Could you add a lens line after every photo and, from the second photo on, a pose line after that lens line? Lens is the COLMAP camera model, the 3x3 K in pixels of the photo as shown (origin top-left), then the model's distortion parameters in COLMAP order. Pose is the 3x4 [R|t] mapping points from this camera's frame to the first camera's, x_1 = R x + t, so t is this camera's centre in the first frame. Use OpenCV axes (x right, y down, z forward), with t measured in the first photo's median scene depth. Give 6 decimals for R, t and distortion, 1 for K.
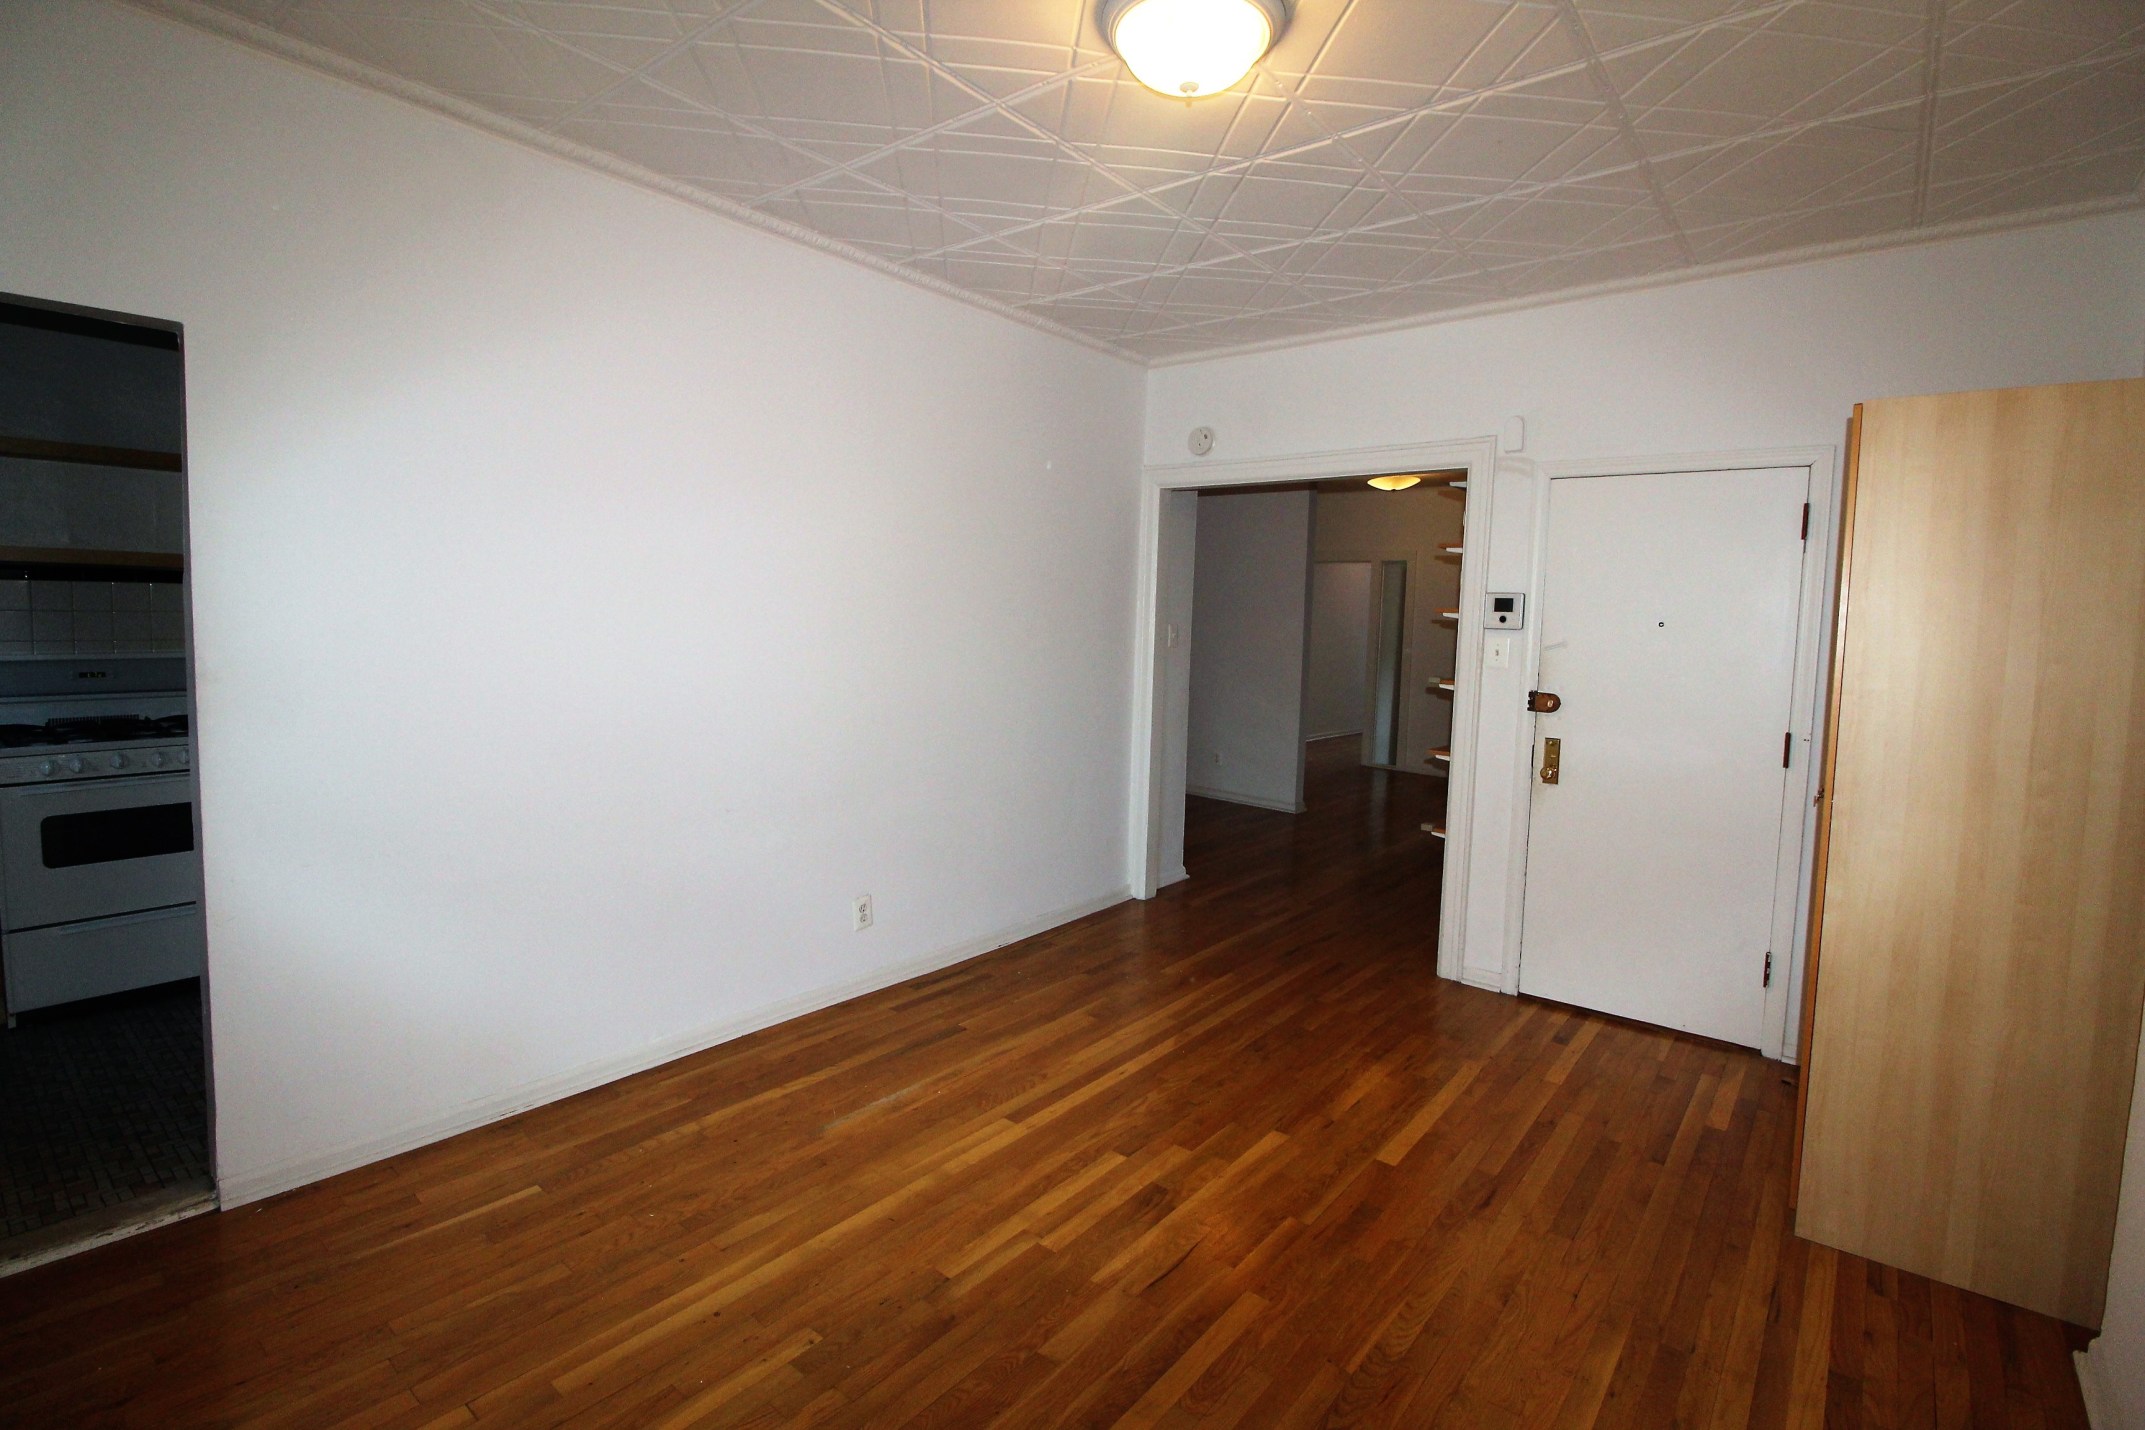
lens RADIAL K [[990.3, 0, 1088.9], [0, 990.3, 690.9], [0, 0, 1]] dist [0.001958, -0.015770]
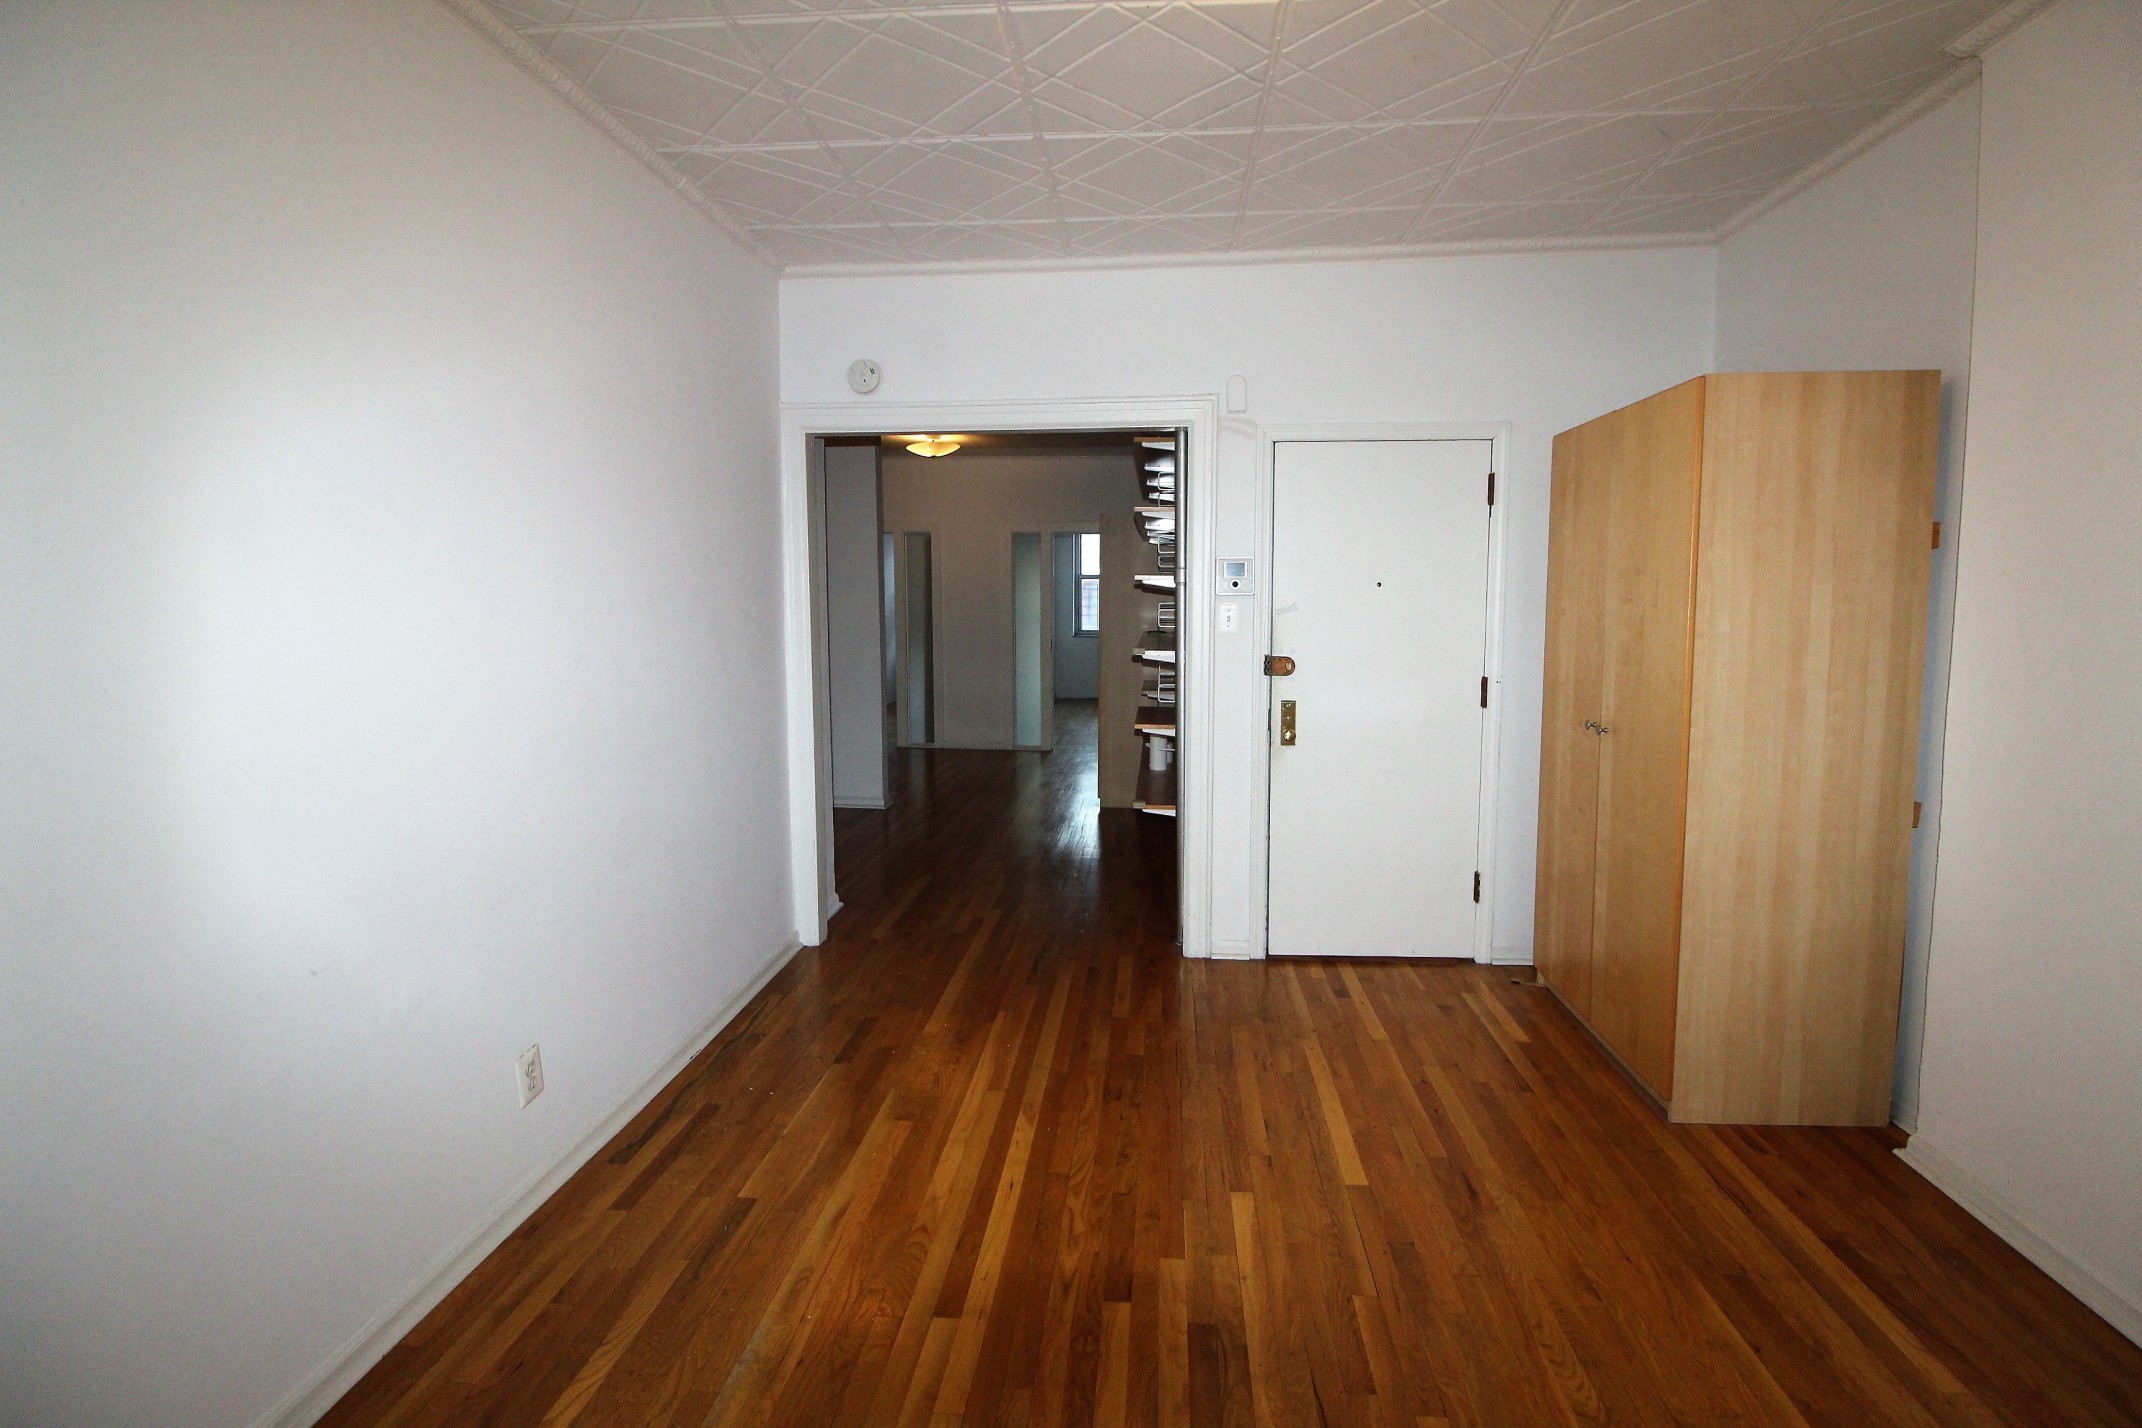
lens RADIAL K [[989.0, 0, 1087.4], [0, 989.0, 689.9], [0, 0, 1]] dist [0.001958, -0.015770]
pose [[0.824160, -0.084595, 0.560004, -0.283333], [0.071959, 0.996409, 0.044616, -0.024341], [-0.561768, 0.003527, 0.827288, 0.298194]]
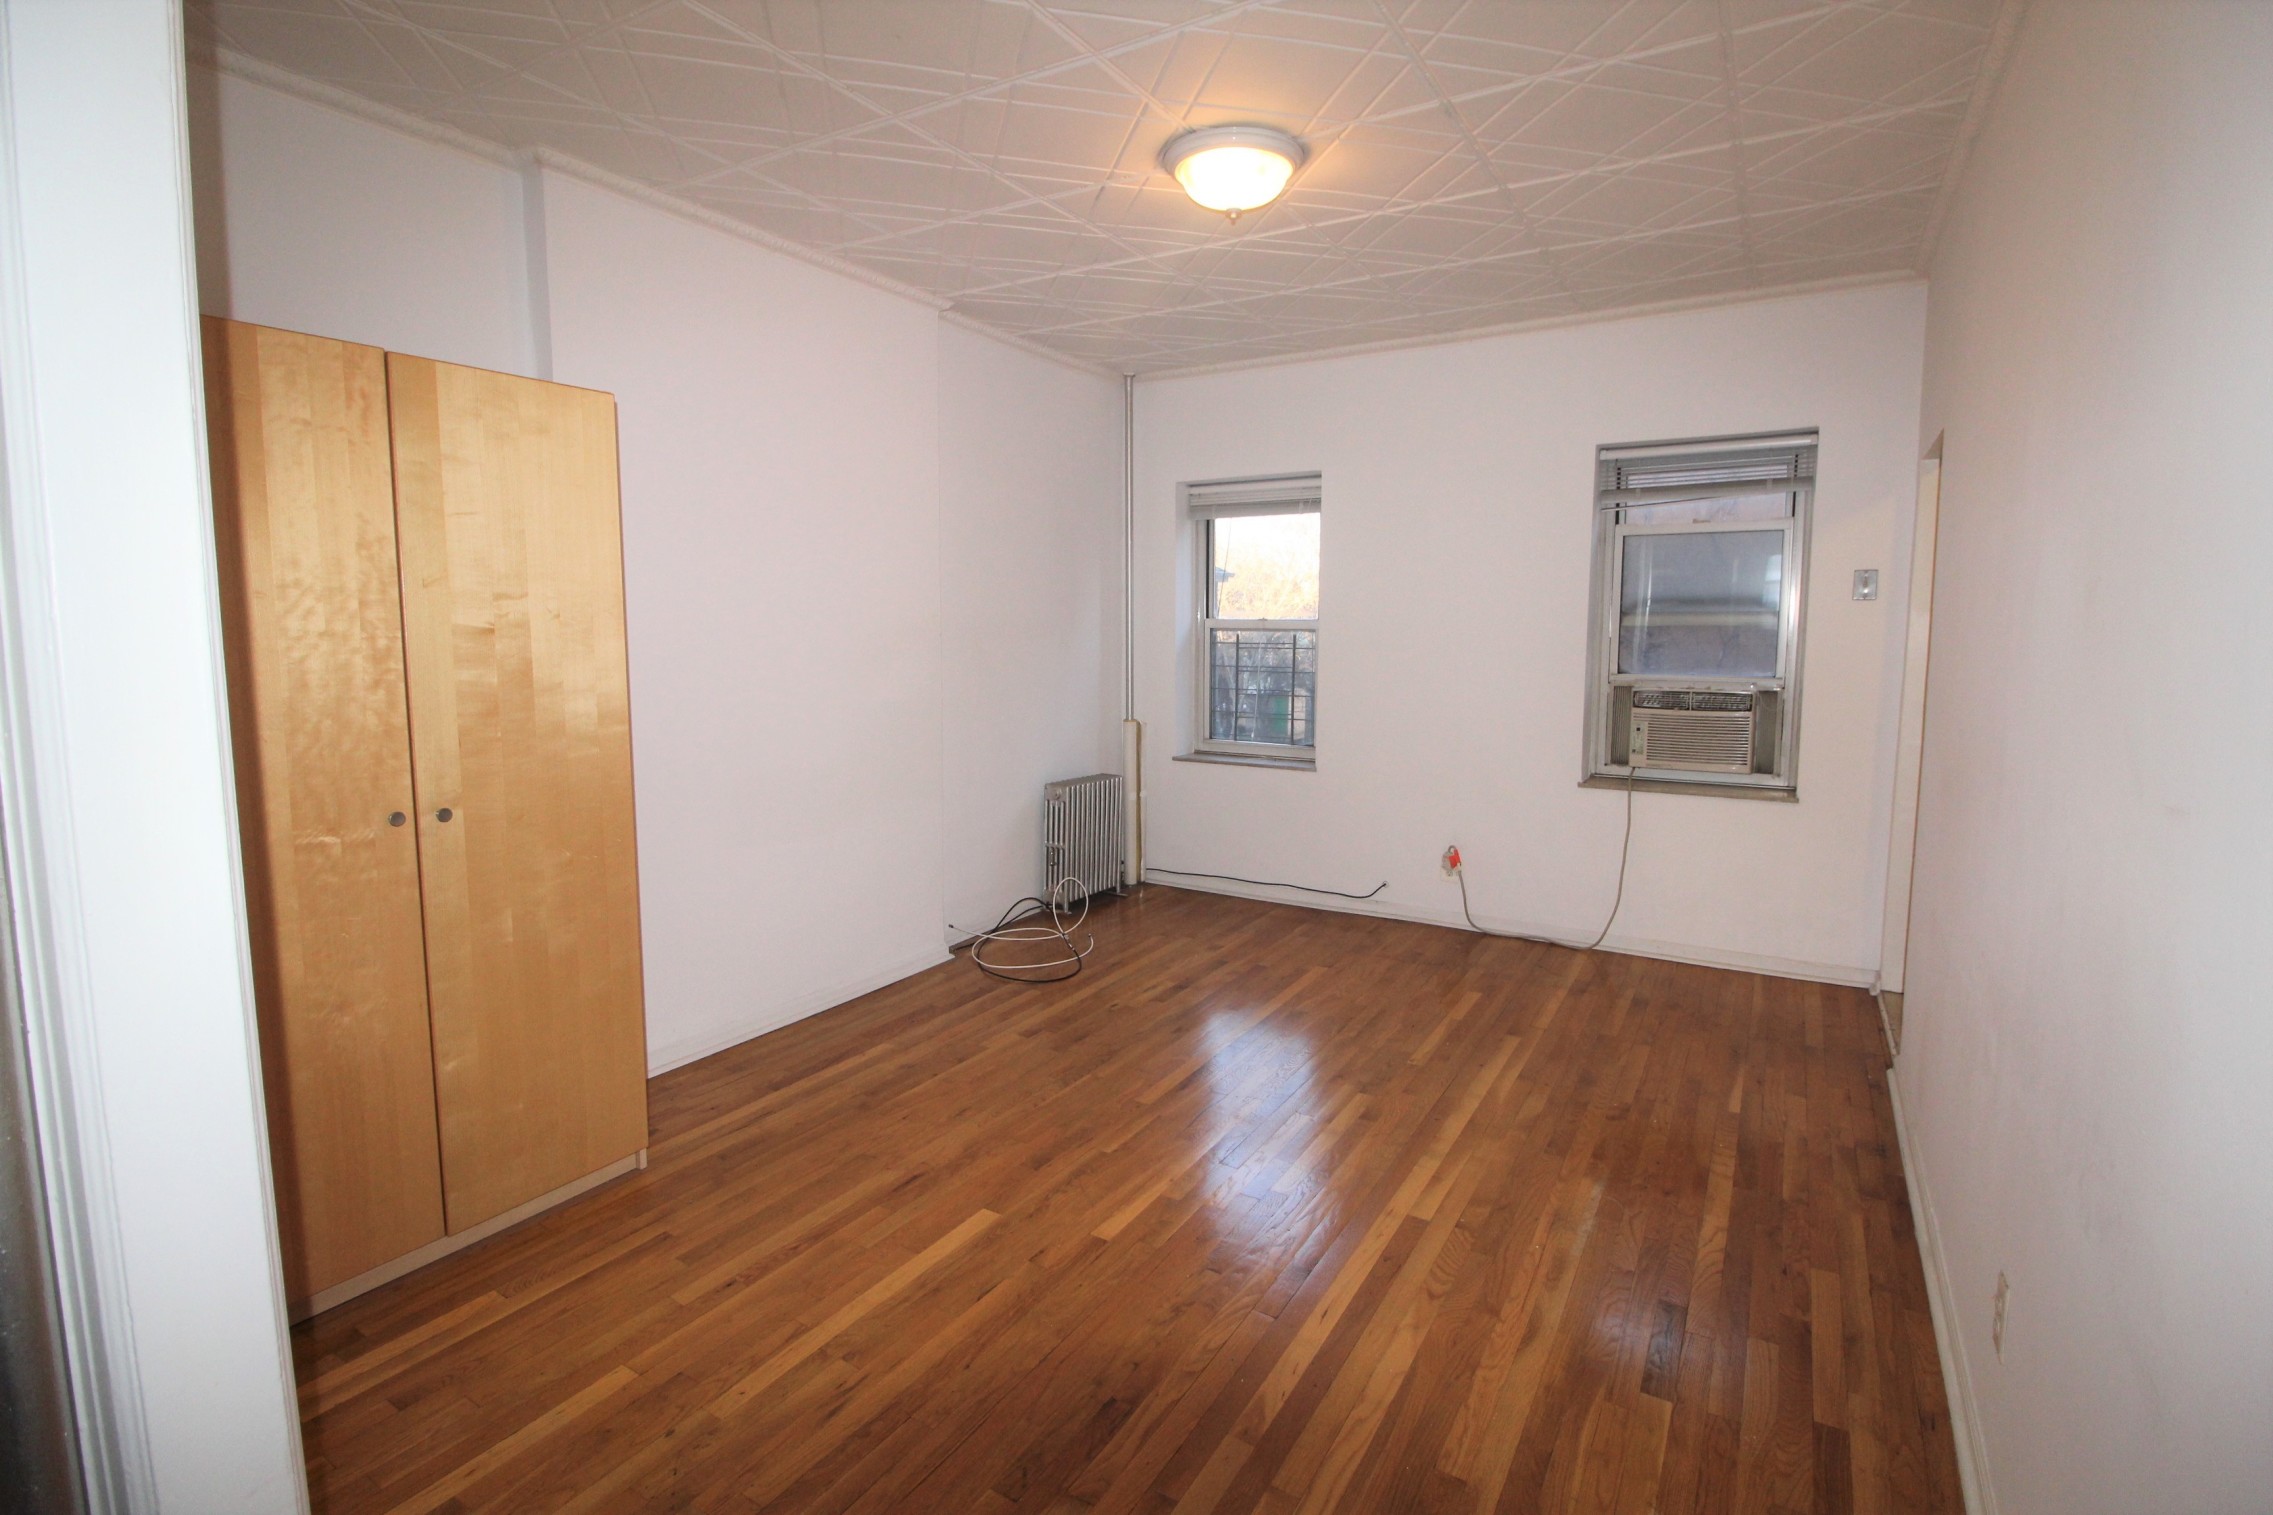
lens RADIAL K [[1049.4, 0, 1153.9], [0, 1049.4, 731.9], [0, 0, 1]] dist [0.001958, -0.015770]
pose [[-0.990445, -0.015117, -0.137079, 0.221724], [-0.039829, 0.982973, 0.179379, -0.102223], [0.132033, 0.183125, -0.974183, 1.432267]]
